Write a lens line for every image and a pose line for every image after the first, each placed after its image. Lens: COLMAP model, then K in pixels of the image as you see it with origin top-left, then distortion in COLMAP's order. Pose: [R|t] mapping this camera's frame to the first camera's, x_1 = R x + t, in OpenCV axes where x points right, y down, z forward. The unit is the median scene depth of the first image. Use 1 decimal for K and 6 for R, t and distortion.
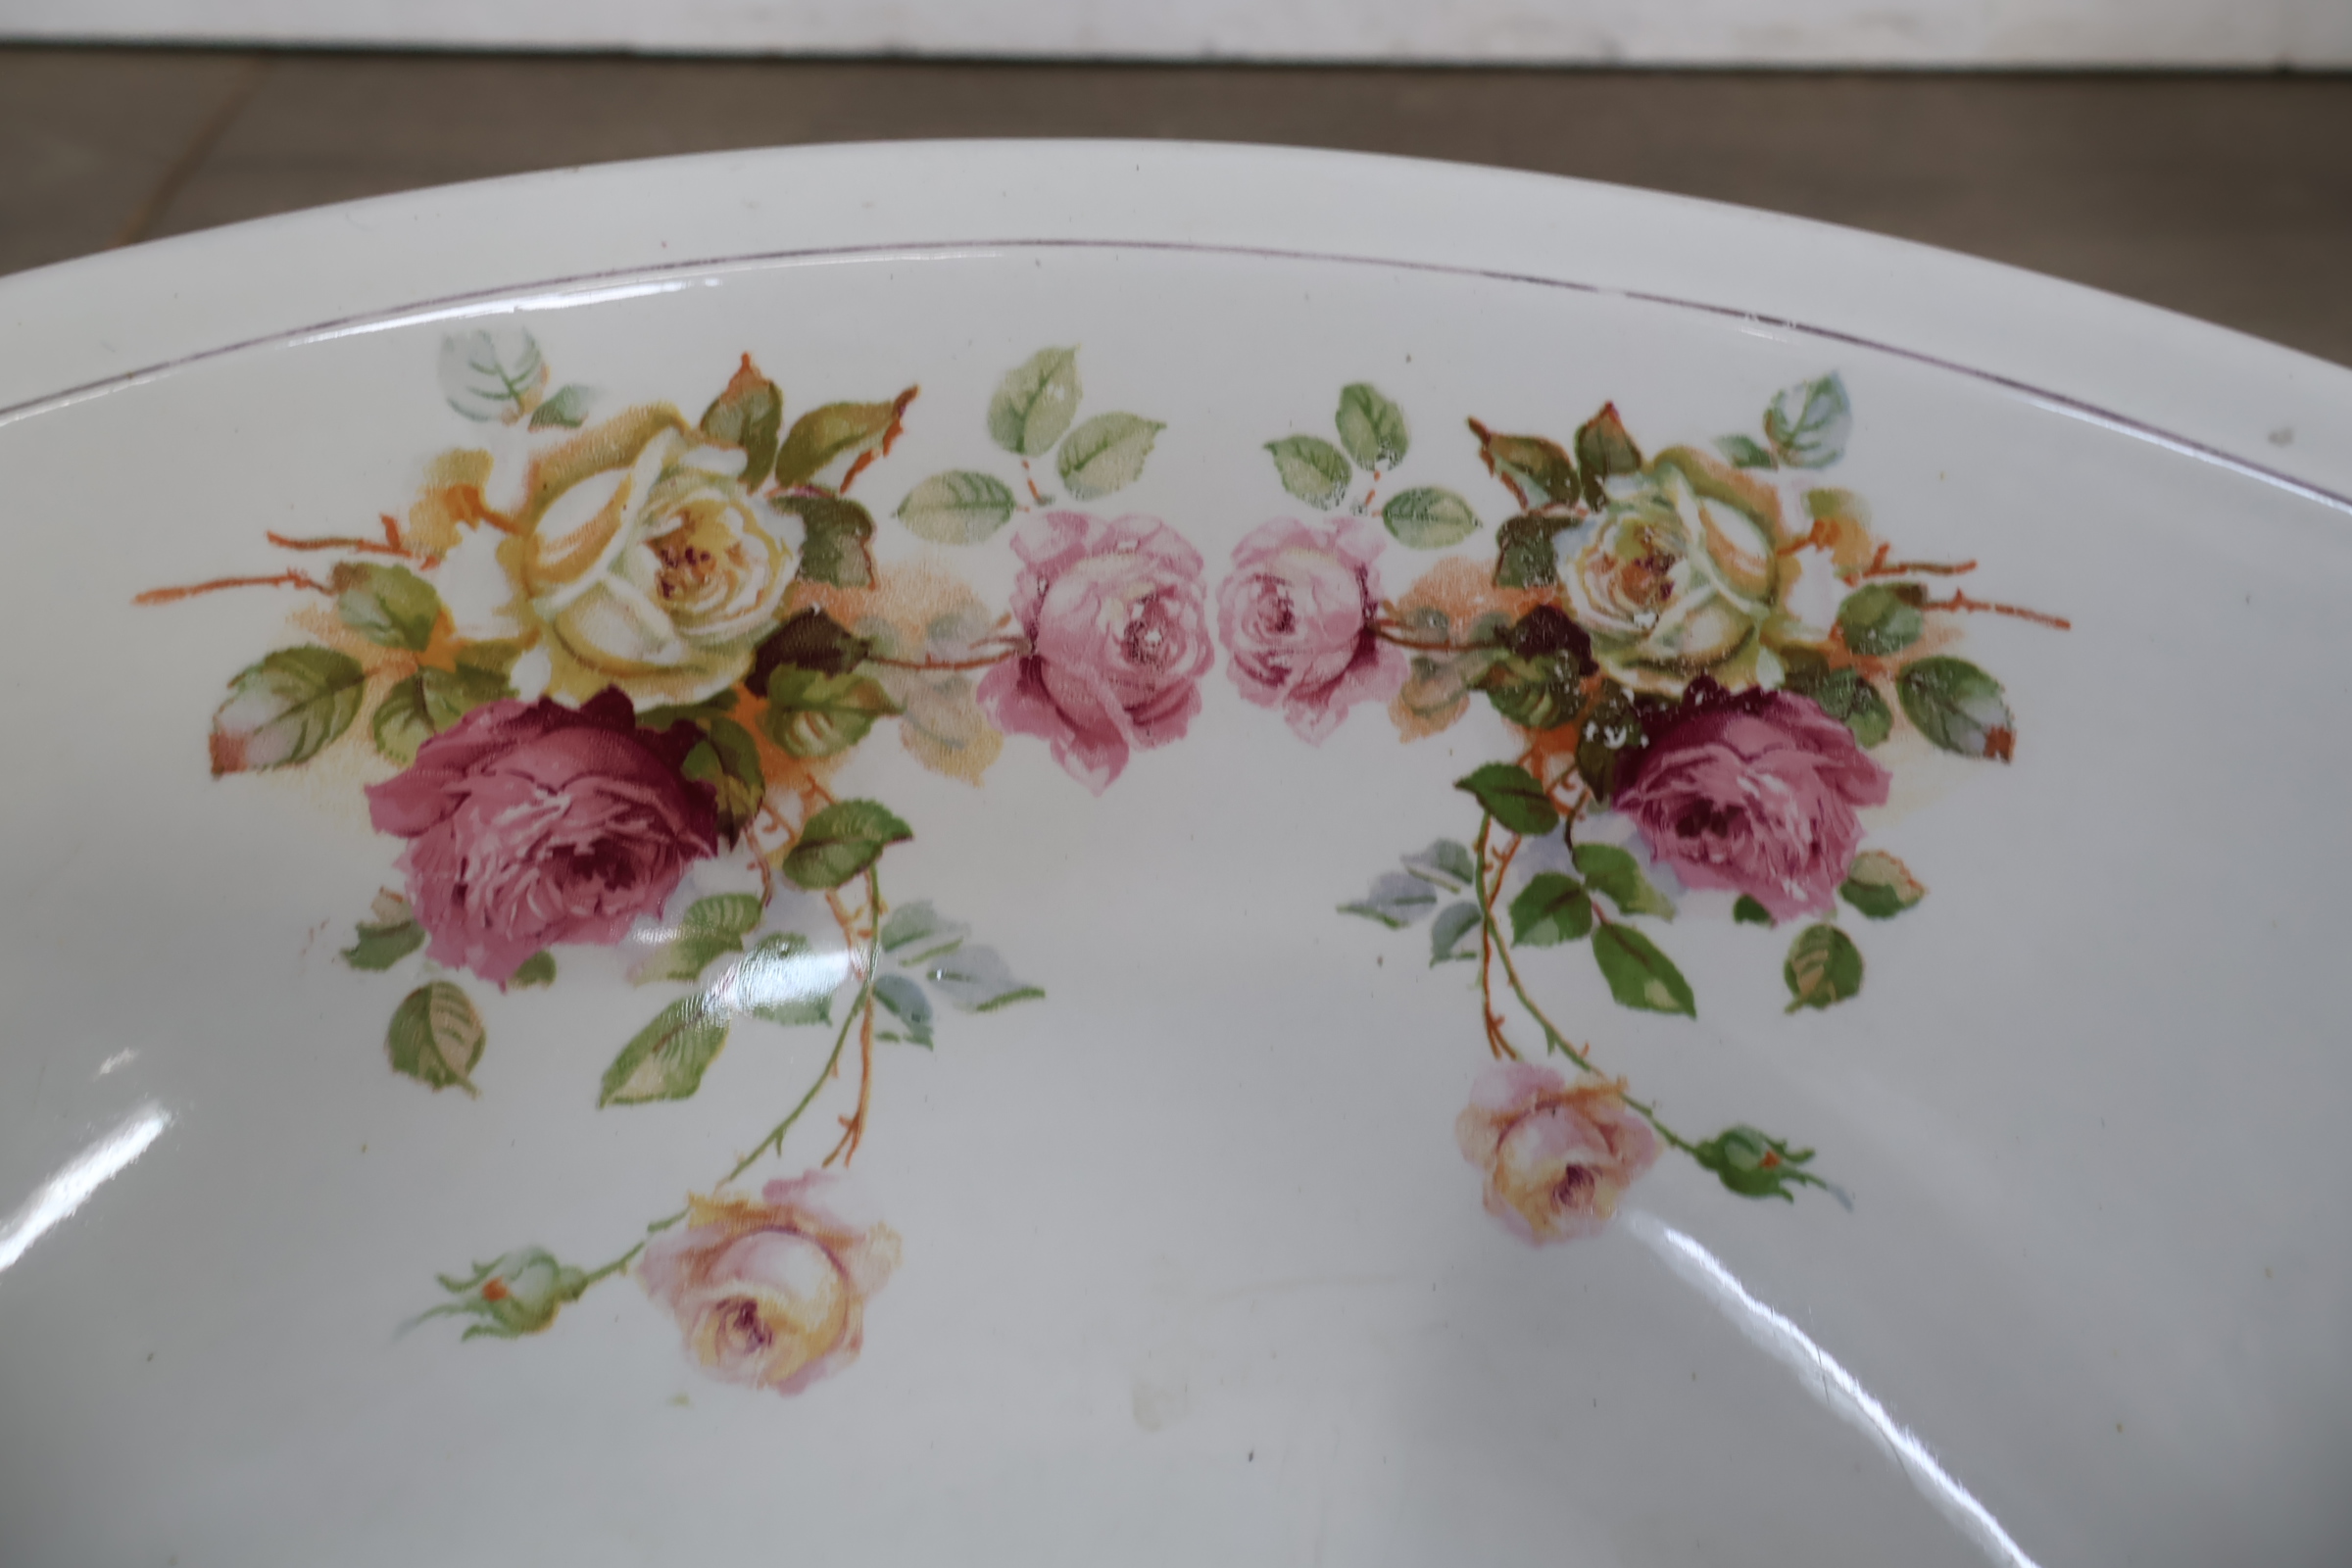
lens RADIAL K [[2019.4, 0, 1168.6], [0, 2019.4, 793.4], [0, 0, 1]] dist [0.010181, 0.002881]
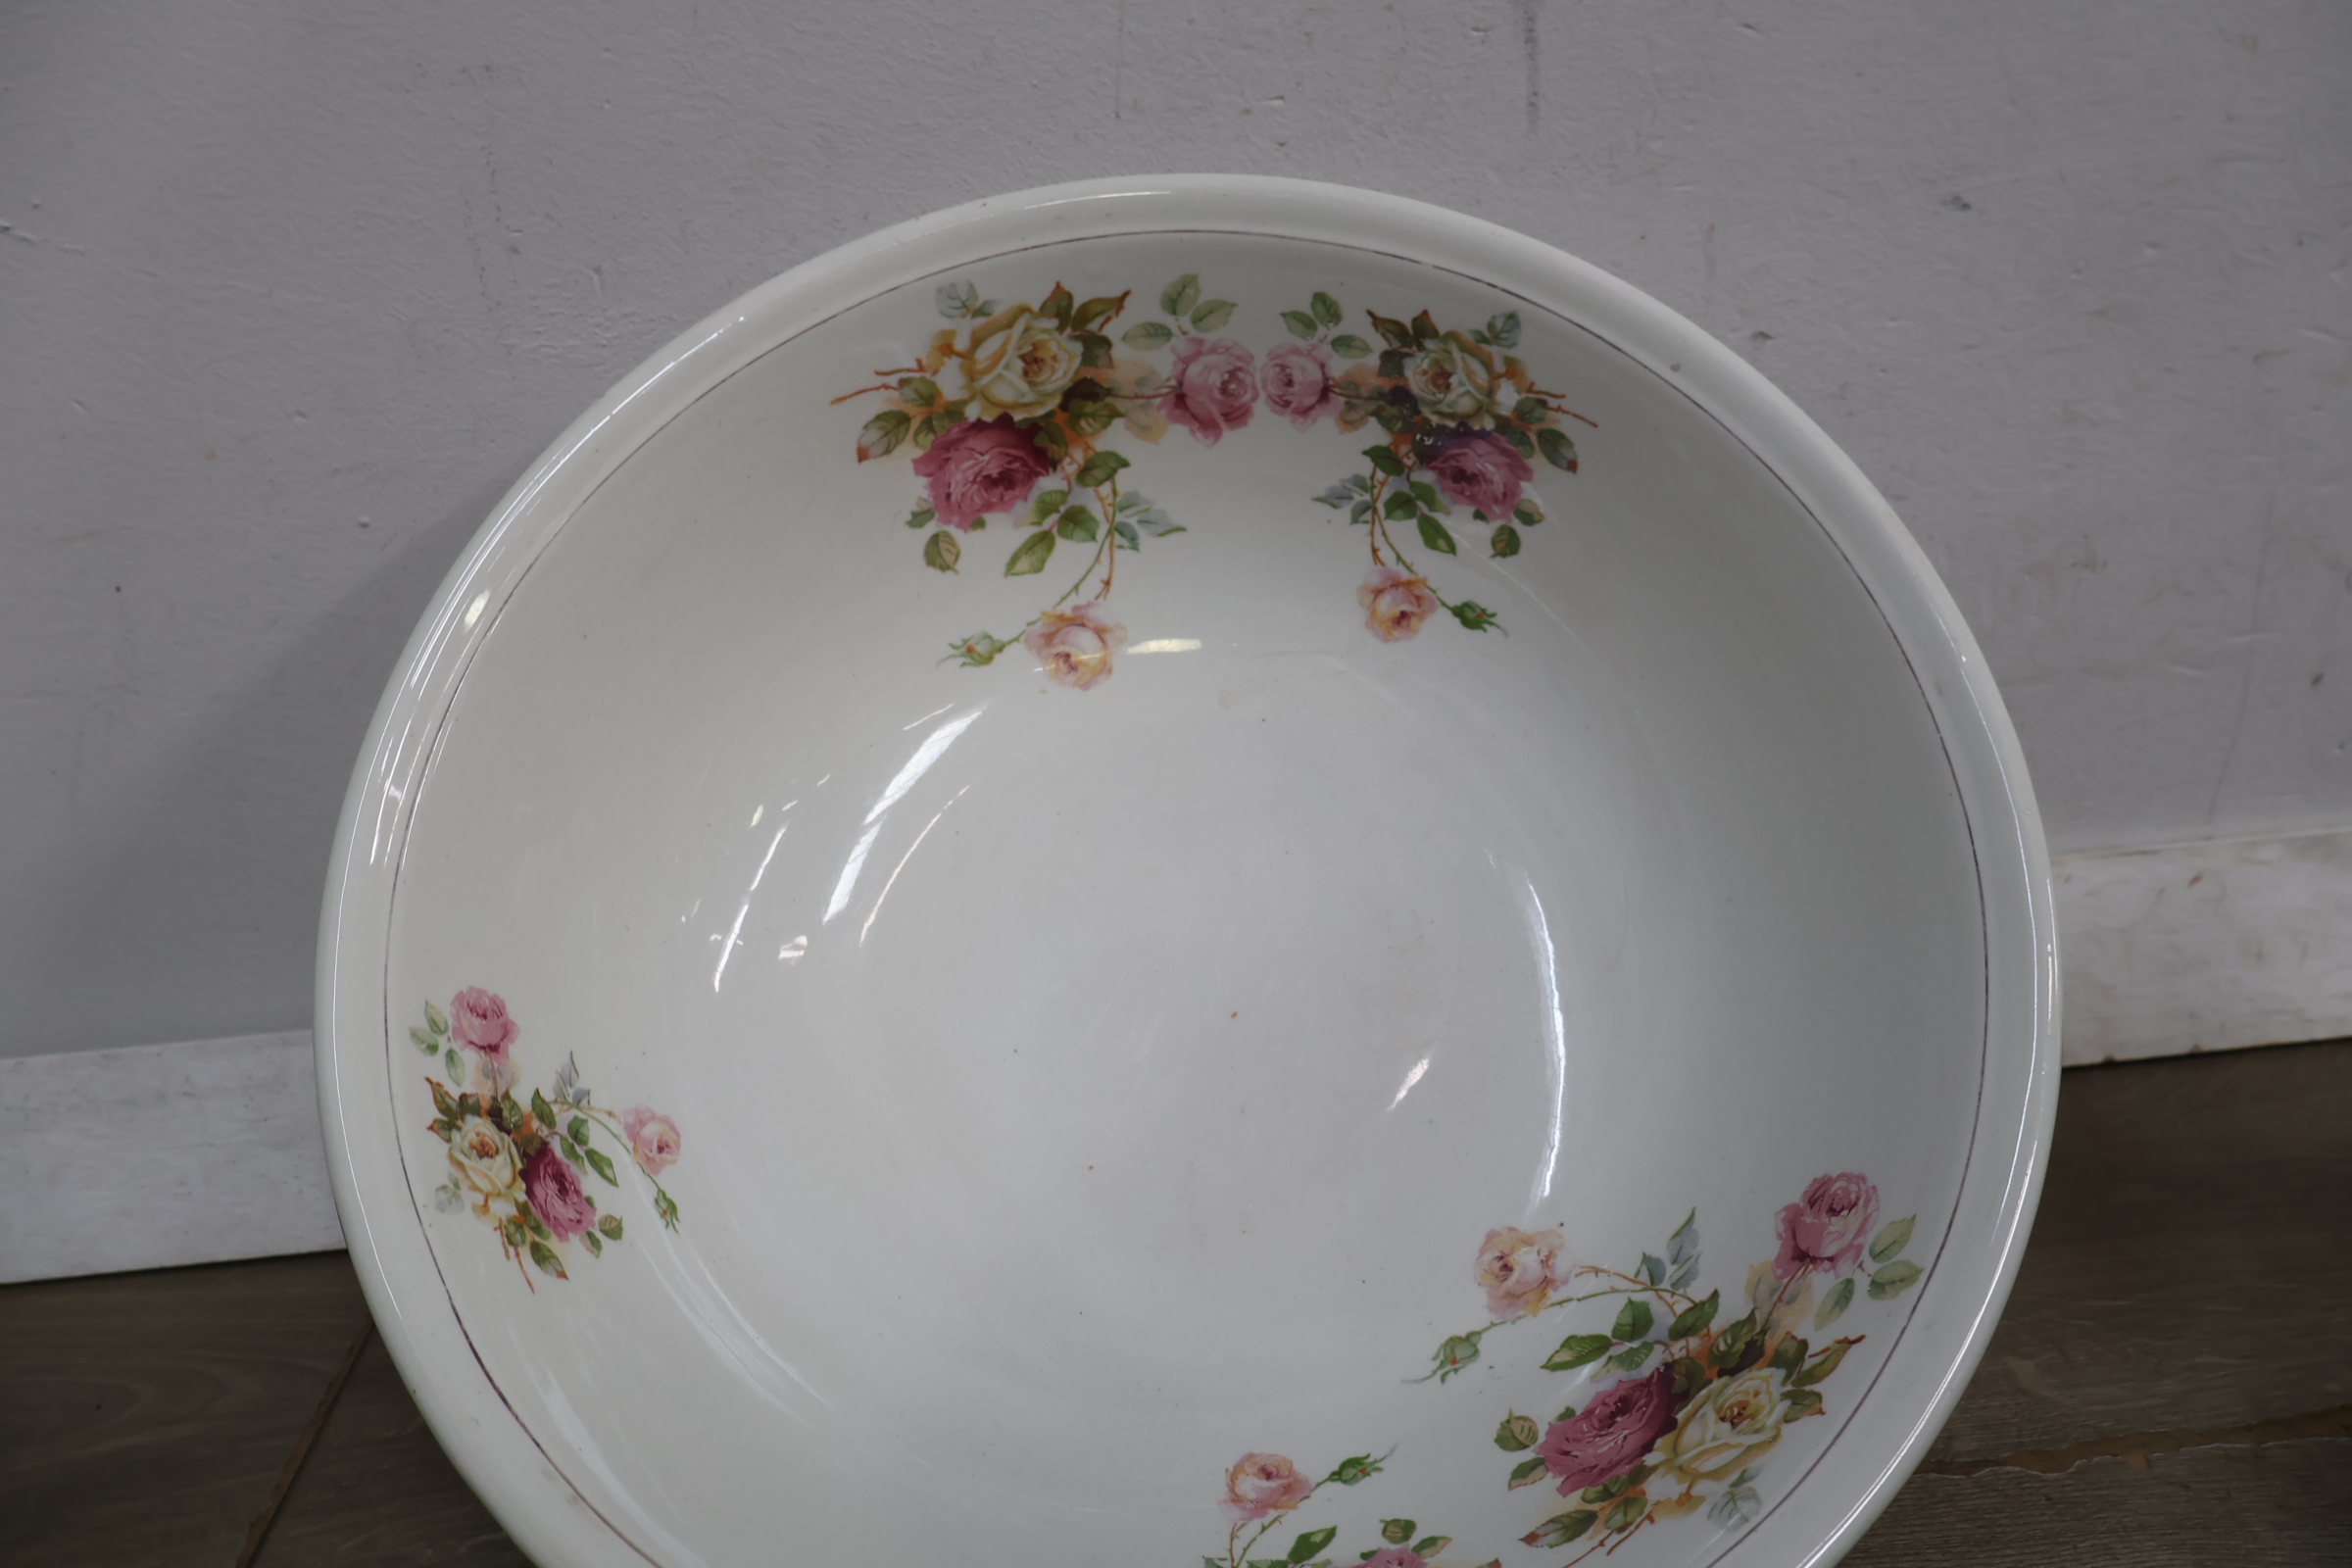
lens RADIAL K [[2013.4, 0, 1179.6], [0, 2013.4, 787.2], [0, 0, 1]] dist [0.050636, 0.001403]
pose [[0.995024, 0.042651, -0.090041, 0.163360], [-0.000462, 0.905706, 0.423907, -0.658199], [0.099631, -0.421756, 0.901219, -1.309847]]
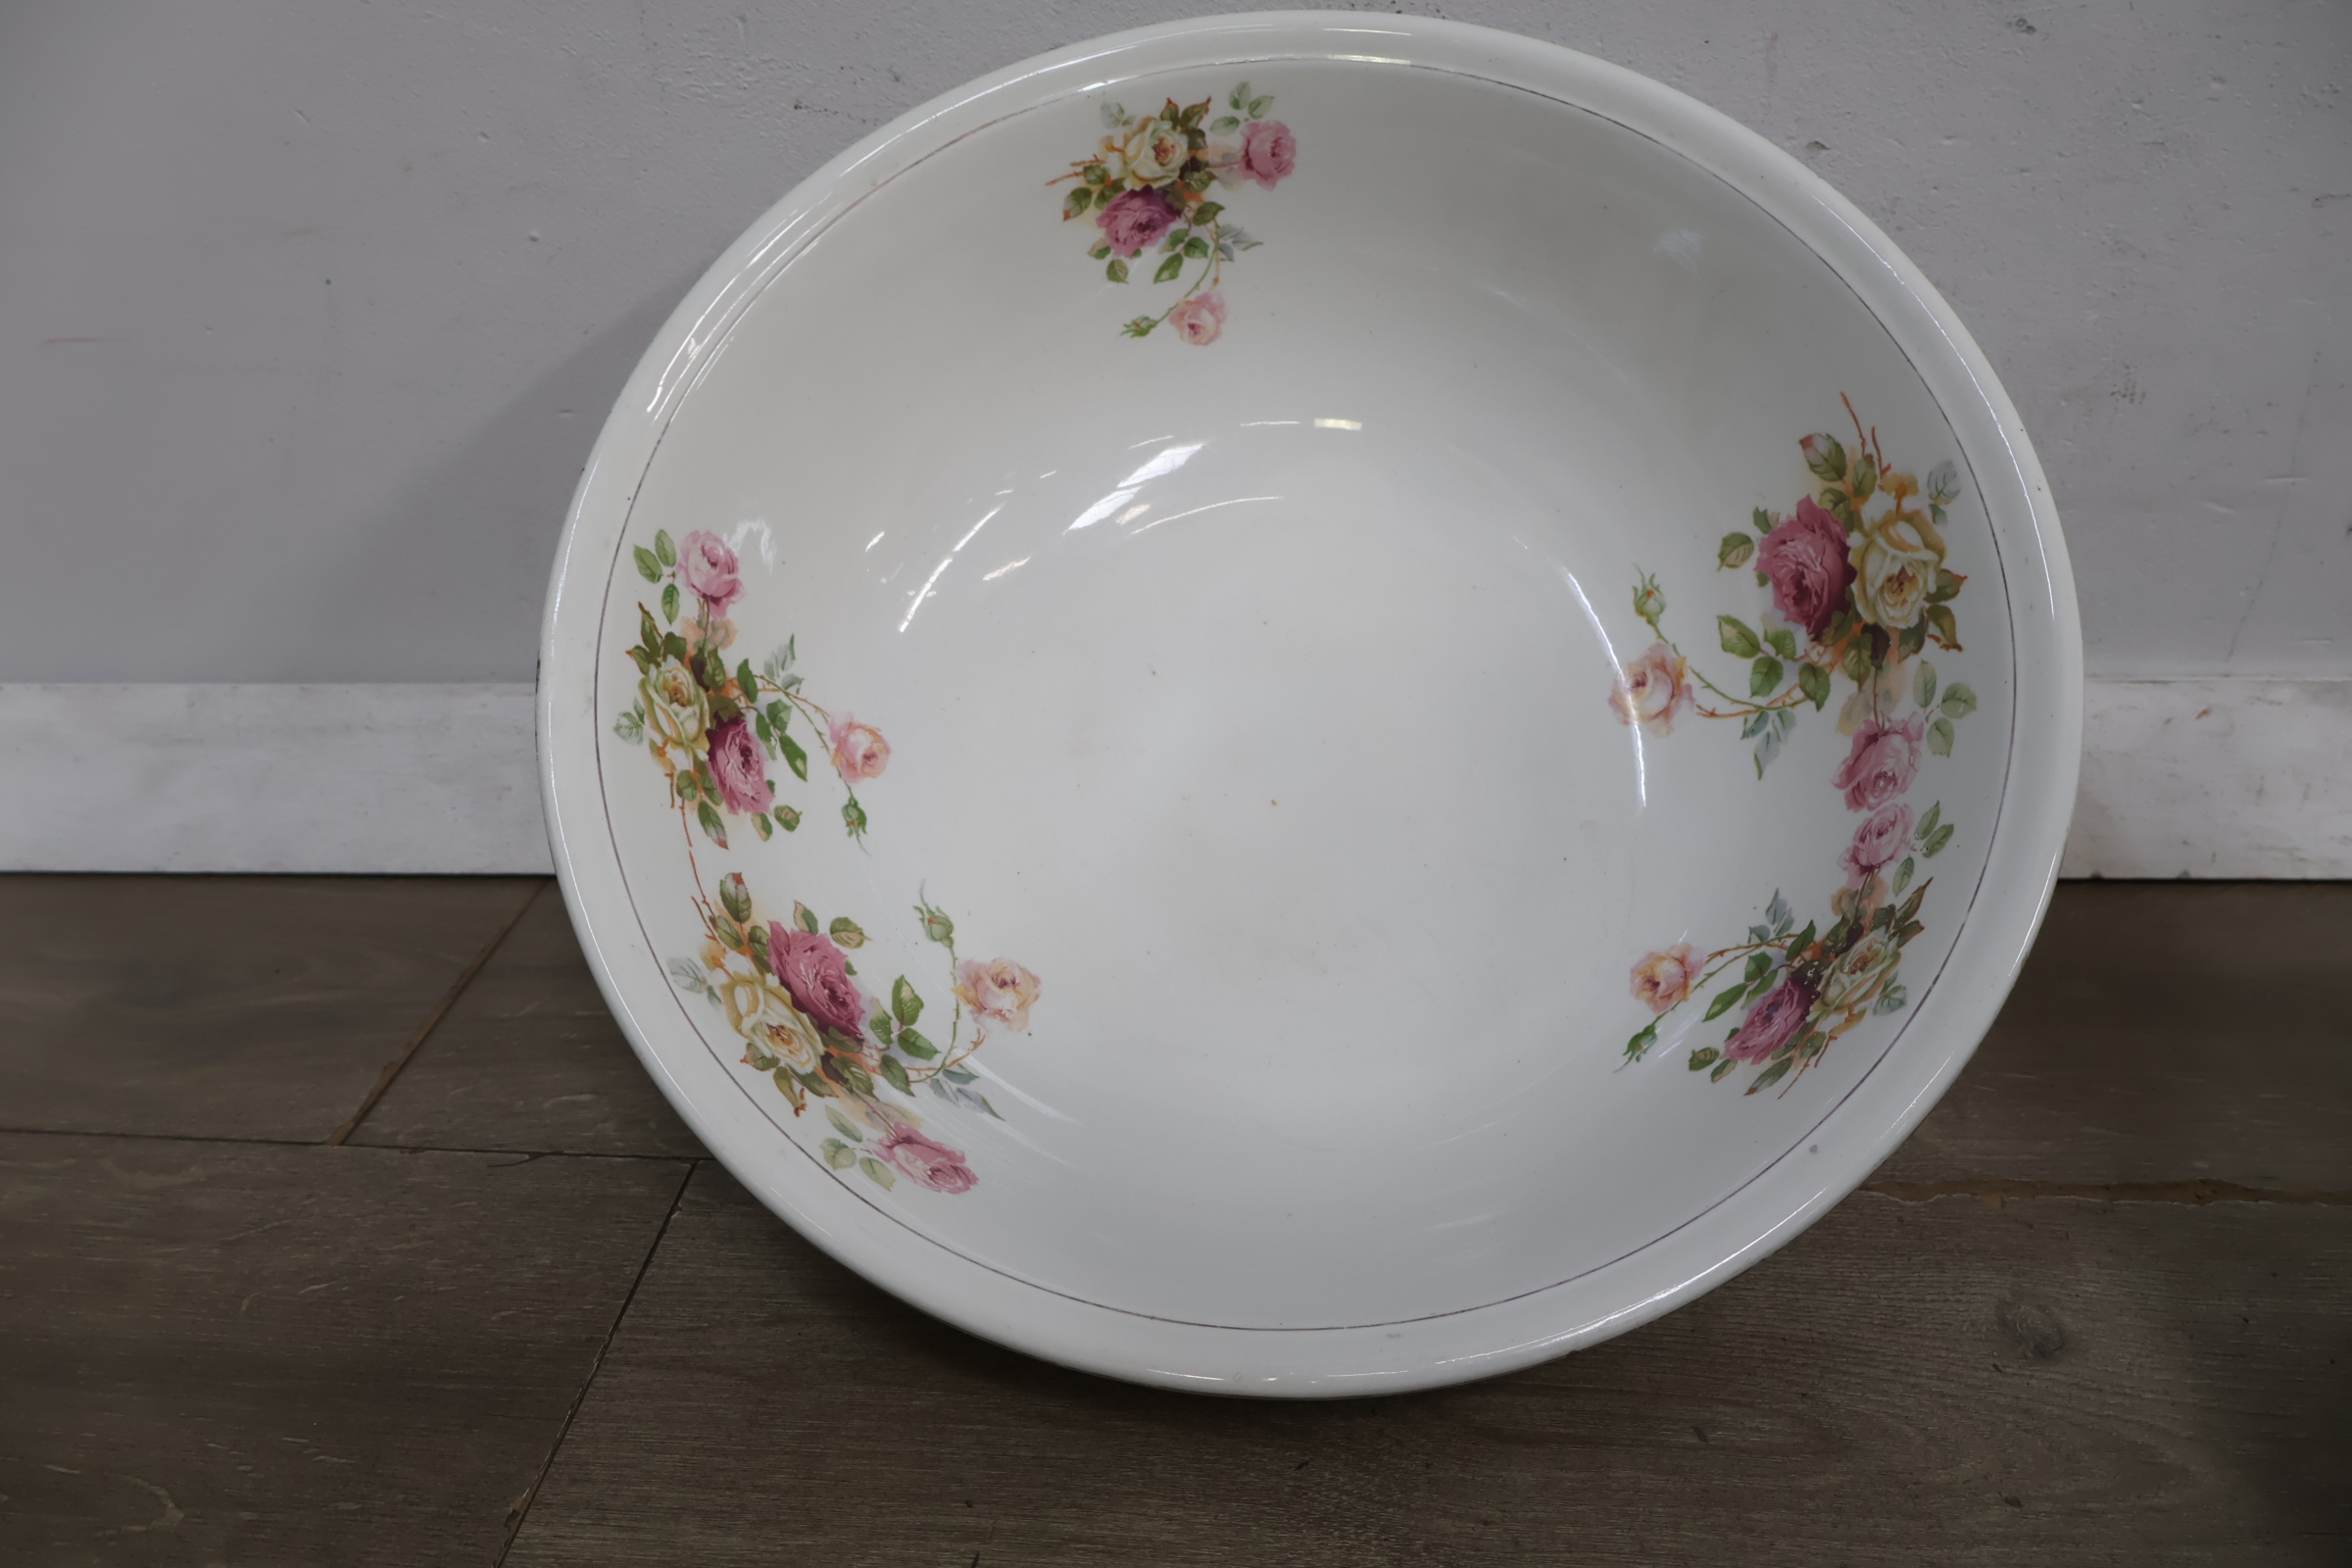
lens RADIAL K [[2013.4, 0, 1179.6], [0, 2013.4, 787.2], [0, 0, 1]] dist [0.050636, 0.001403]
pose [[-0.209626, 0.891745, -0.401059, 1.069045], [-0.626048, 0.192665, 0.755608, -1.299789], [0.751080, 0.409477, 0.517888, -0.730683]]
